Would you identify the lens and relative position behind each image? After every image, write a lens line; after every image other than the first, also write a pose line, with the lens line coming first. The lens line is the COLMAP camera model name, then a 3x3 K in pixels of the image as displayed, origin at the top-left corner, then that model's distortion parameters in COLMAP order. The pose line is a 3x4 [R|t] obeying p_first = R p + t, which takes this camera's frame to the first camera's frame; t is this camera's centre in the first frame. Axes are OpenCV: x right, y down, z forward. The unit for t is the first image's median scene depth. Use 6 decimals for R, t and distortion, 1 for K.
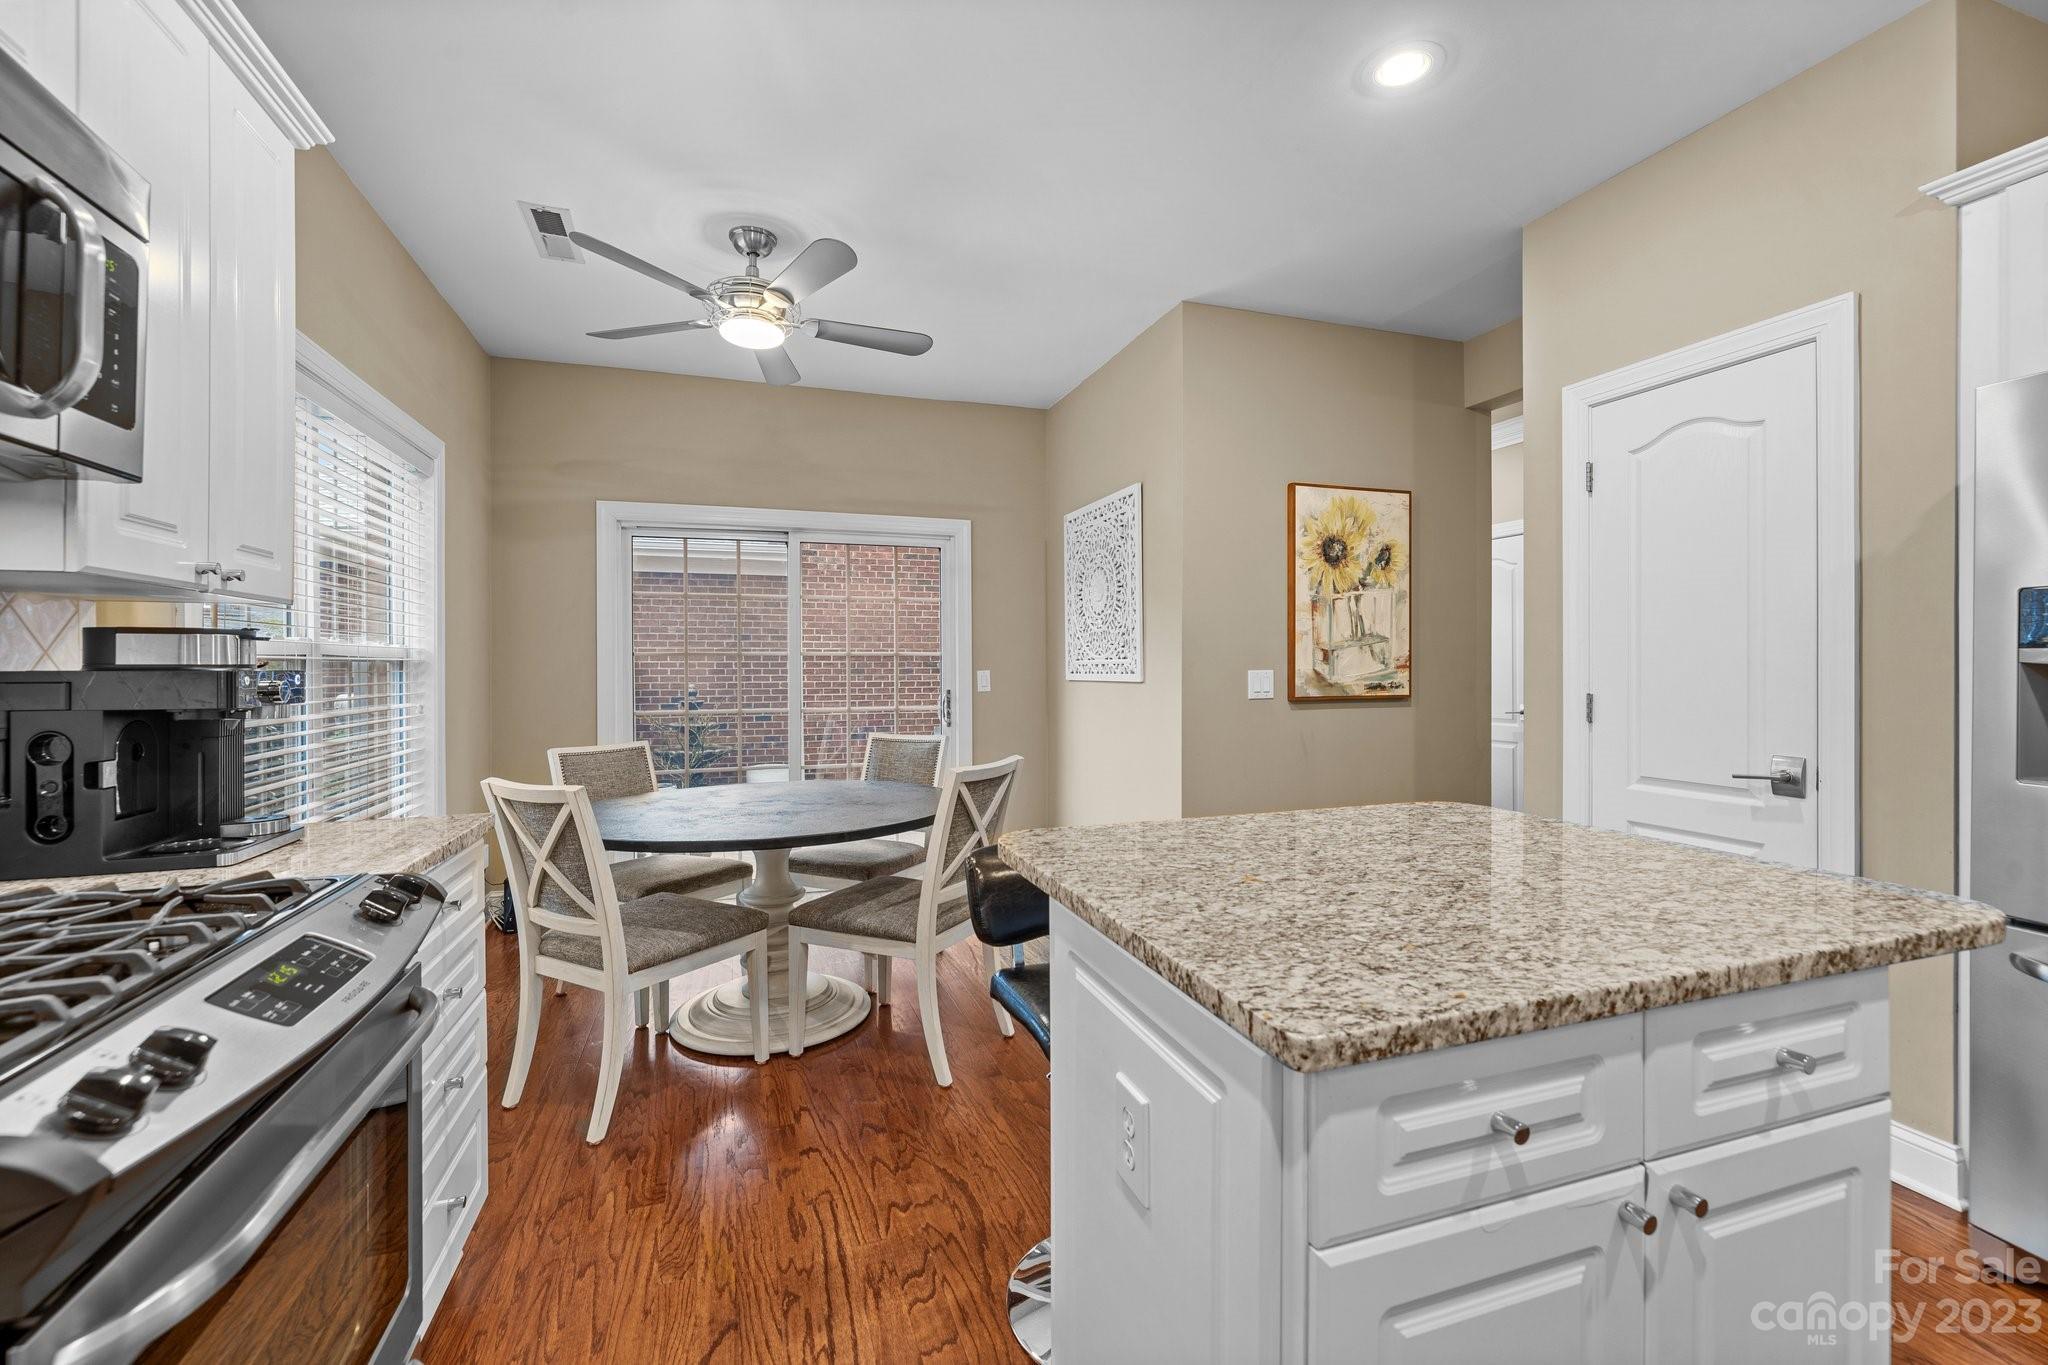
lens RADIAL K [[867.4, 0, 1023.1], [0, 867.4, 664.1], [0, 0, 1]] dist [0.002741, -0.000176]
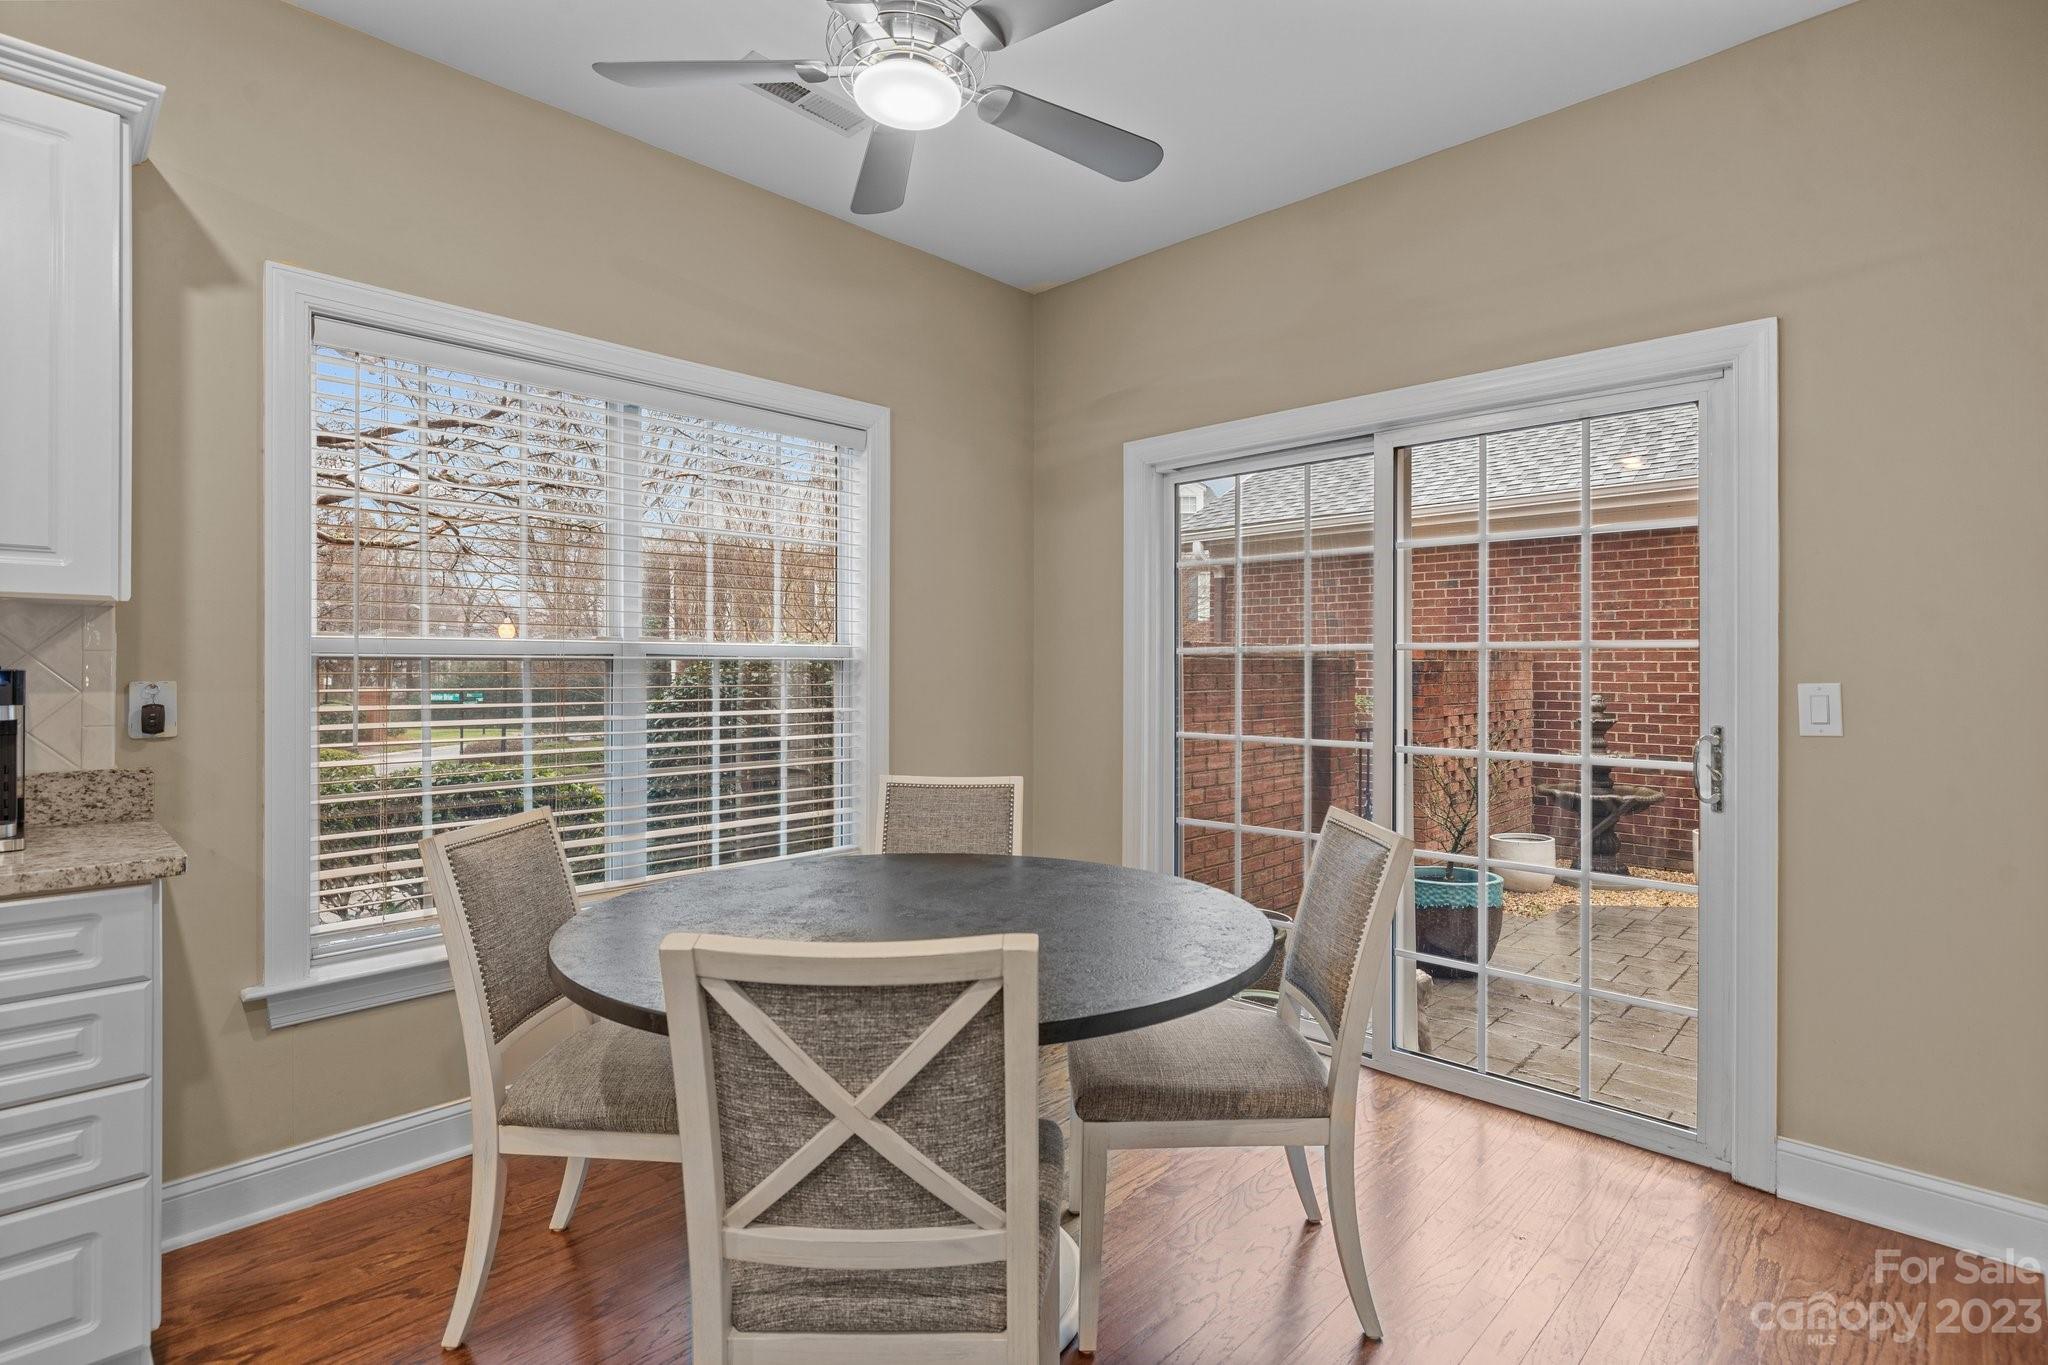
lens RADIAL K [[991.4, 0, 1032.7], [0, 991.4, 666.9], [0, 0, 1]] dist [-0.002987, -0.000119]
pose [[0.456521, 0.003371, -0.889706, 0.355929], [-0.001619, 0.999994, 0.002958, -0.000960], [0.889711, 0.000090, 0.456523, 0.870640]]
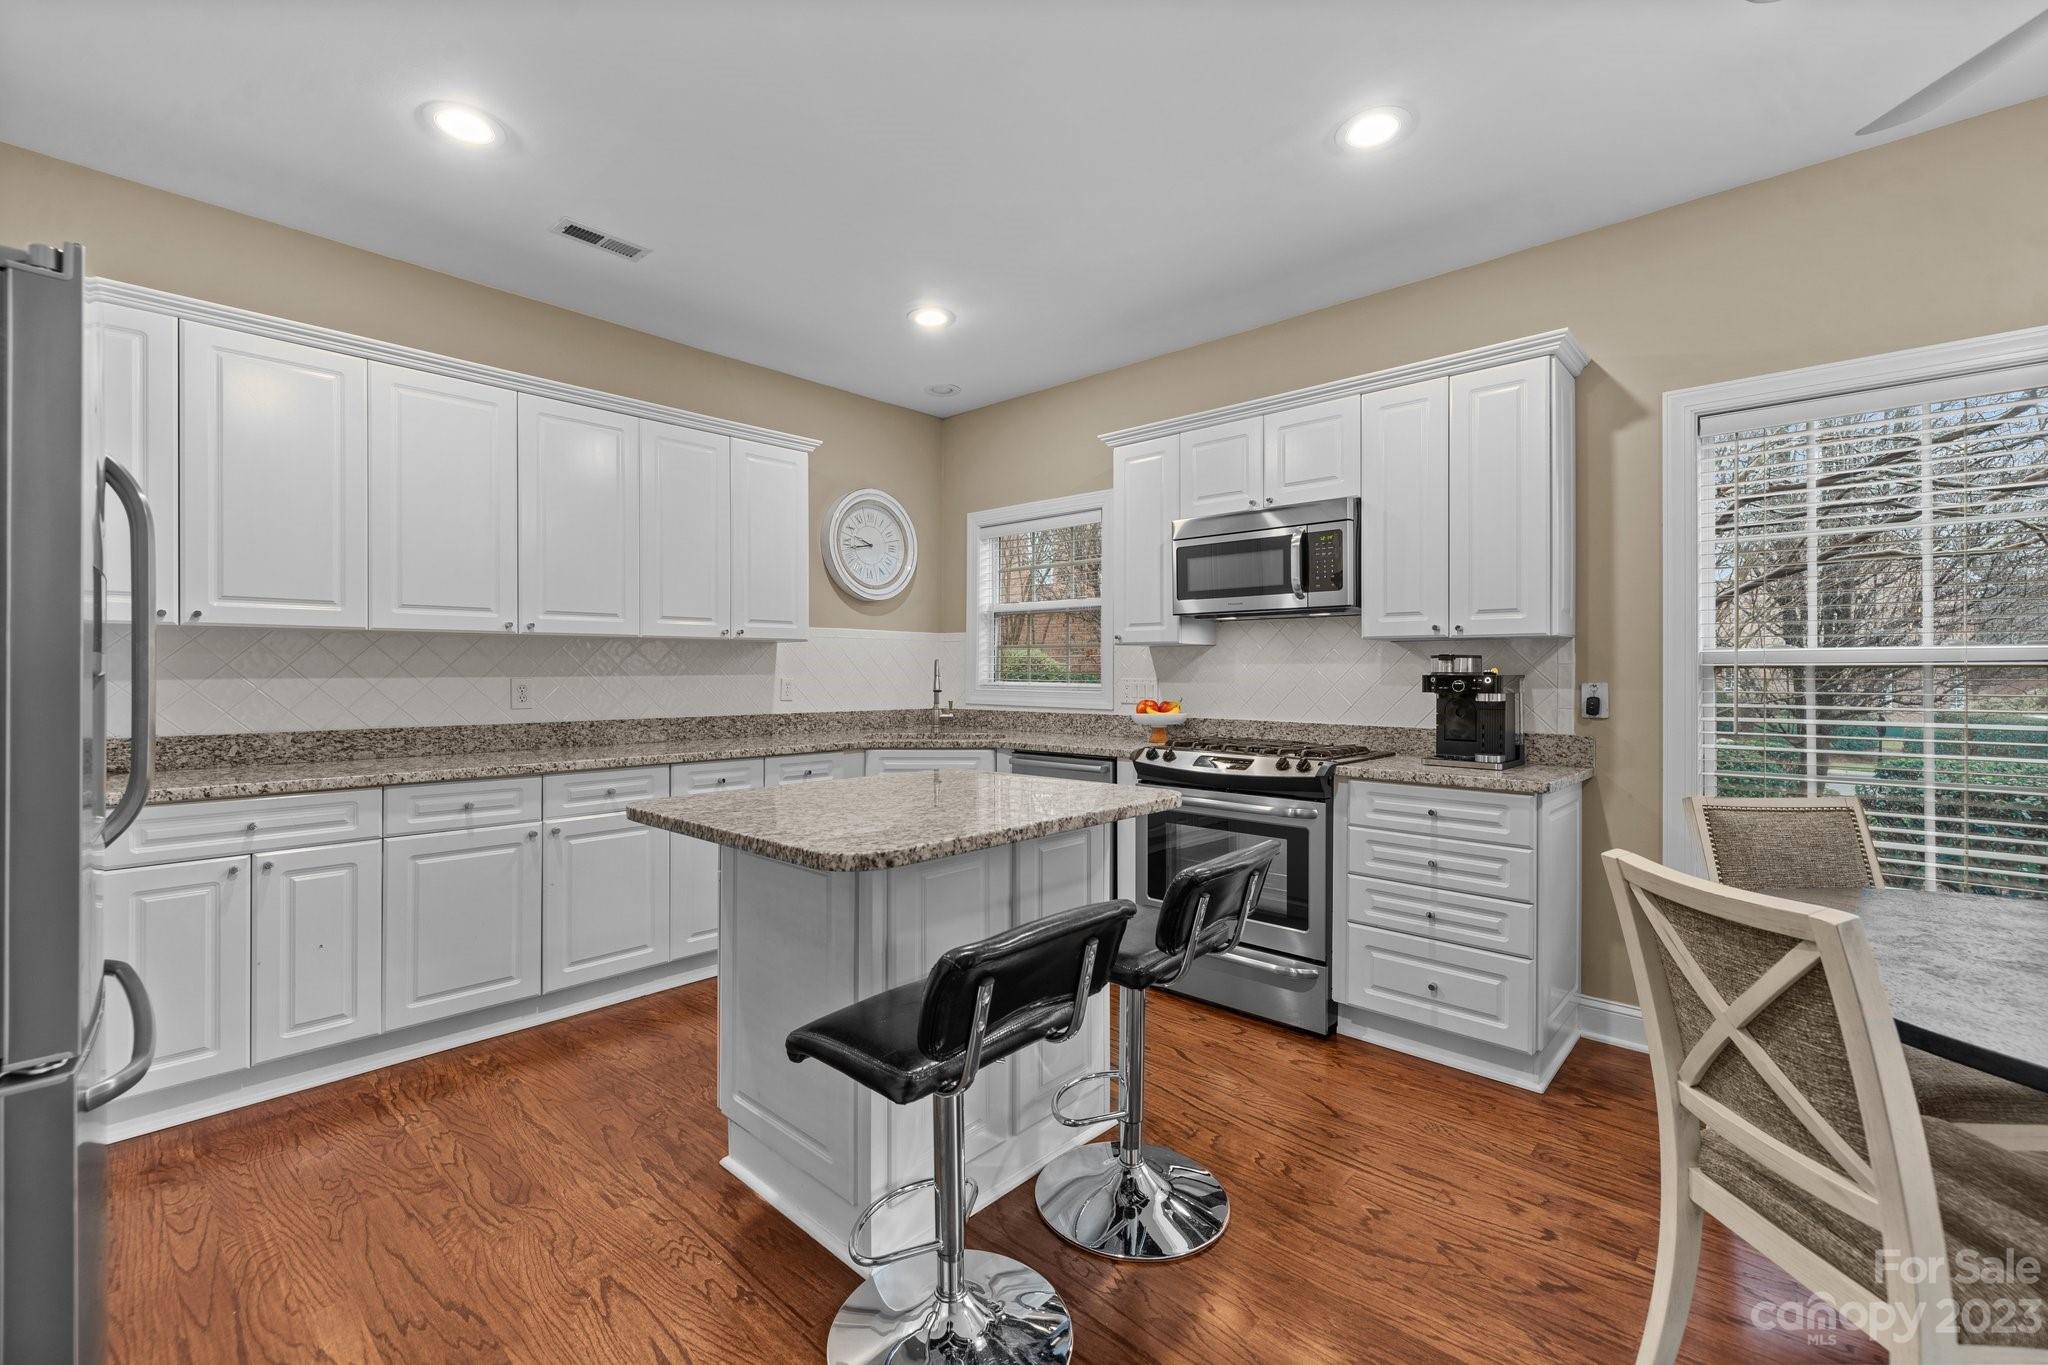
lens RADIAL K [[861.8, 0, 1019.4], [0, 861.8, 684.7], [0, 0, 1]] dist [0.001570, 0.000085]
pose [[-0.880993, 0.006431, -0.473085, 0.508482], [0.001151, 0.999934, 0.011449, 0.002863], [0.473127, 0.009542, -0.880942, 1.231710]]
